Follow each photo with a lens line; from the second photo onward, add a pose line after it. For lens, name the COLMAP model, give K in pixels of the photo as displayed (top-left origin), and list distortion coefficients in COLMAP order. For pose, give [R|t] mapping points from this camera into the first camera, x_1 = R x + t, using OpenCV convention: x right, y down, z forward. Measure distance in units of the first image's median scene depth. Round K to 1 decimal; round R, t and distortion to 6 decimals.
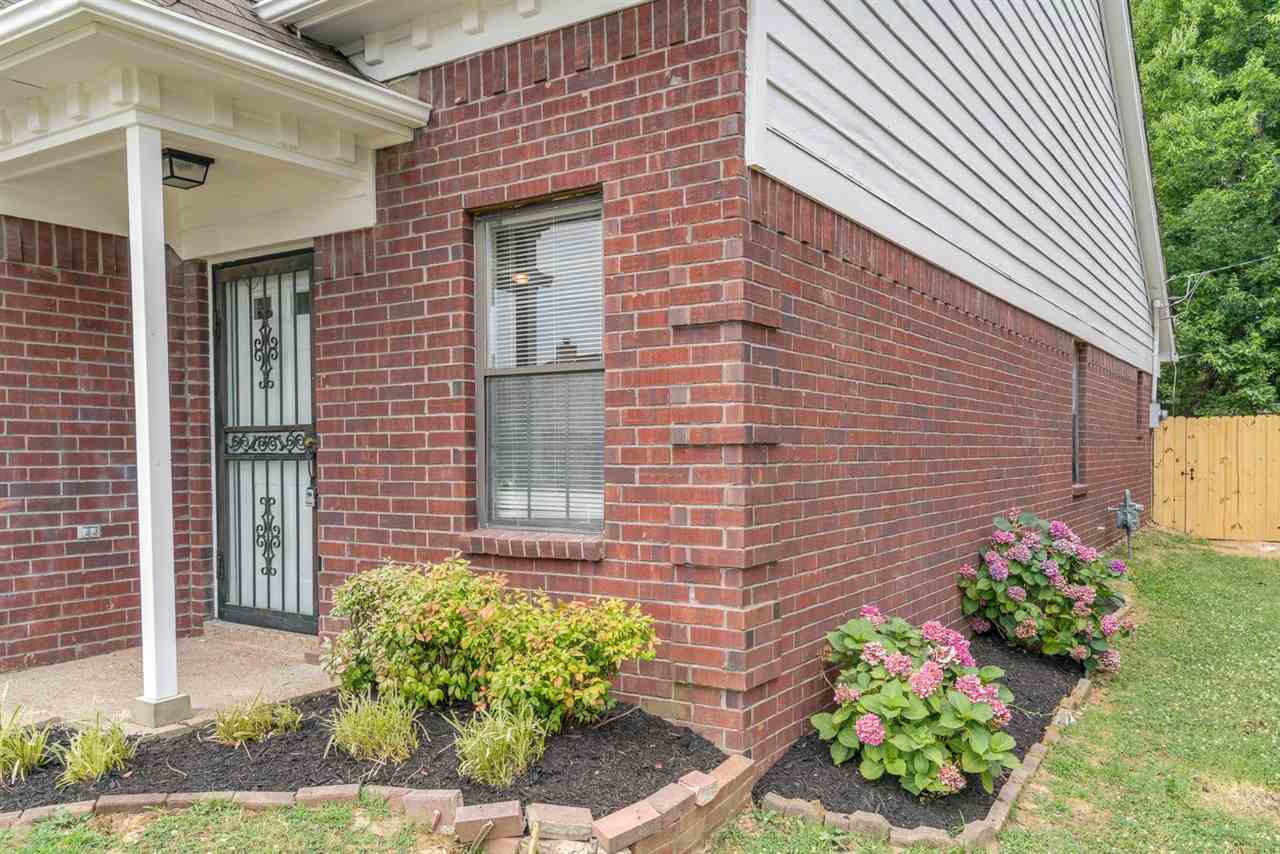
lens RADIAL K [[978.8, 0, 641.4], [0, 978.8, 467.9], [0, 0, 1]] dist [0.047650, -0.003921]
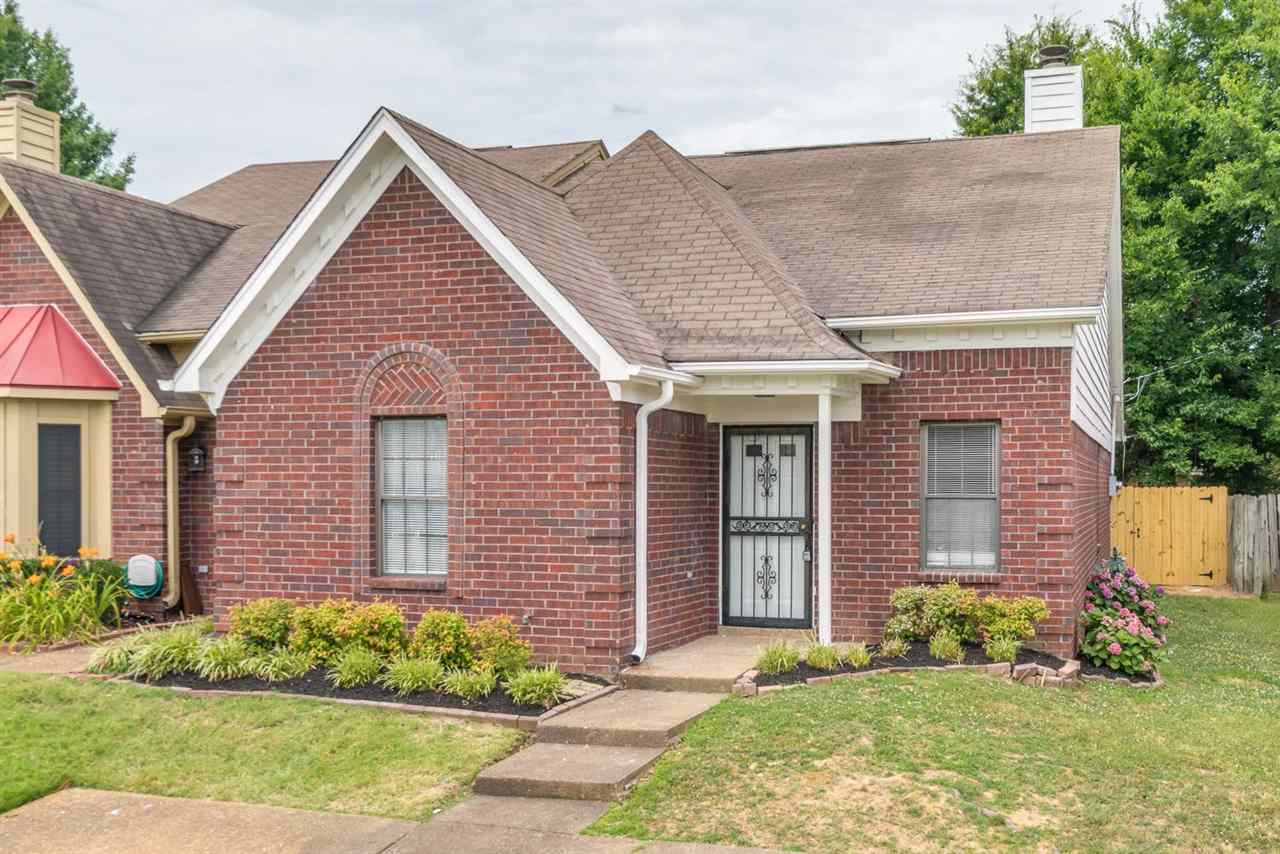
lens RADIAL K [[1393.4, 0, 703.3], [0, 1393.4, 485.1], [0, 0, 1]] dist [0.006493, -0.001393]
pose [[0.964328, 0.008127, 0.264584, -1.391502], [-0.003258, 0.999817, -0.018835, -0.062232], [-0.264688, 0.017301, 0.964179, -1.730762]]
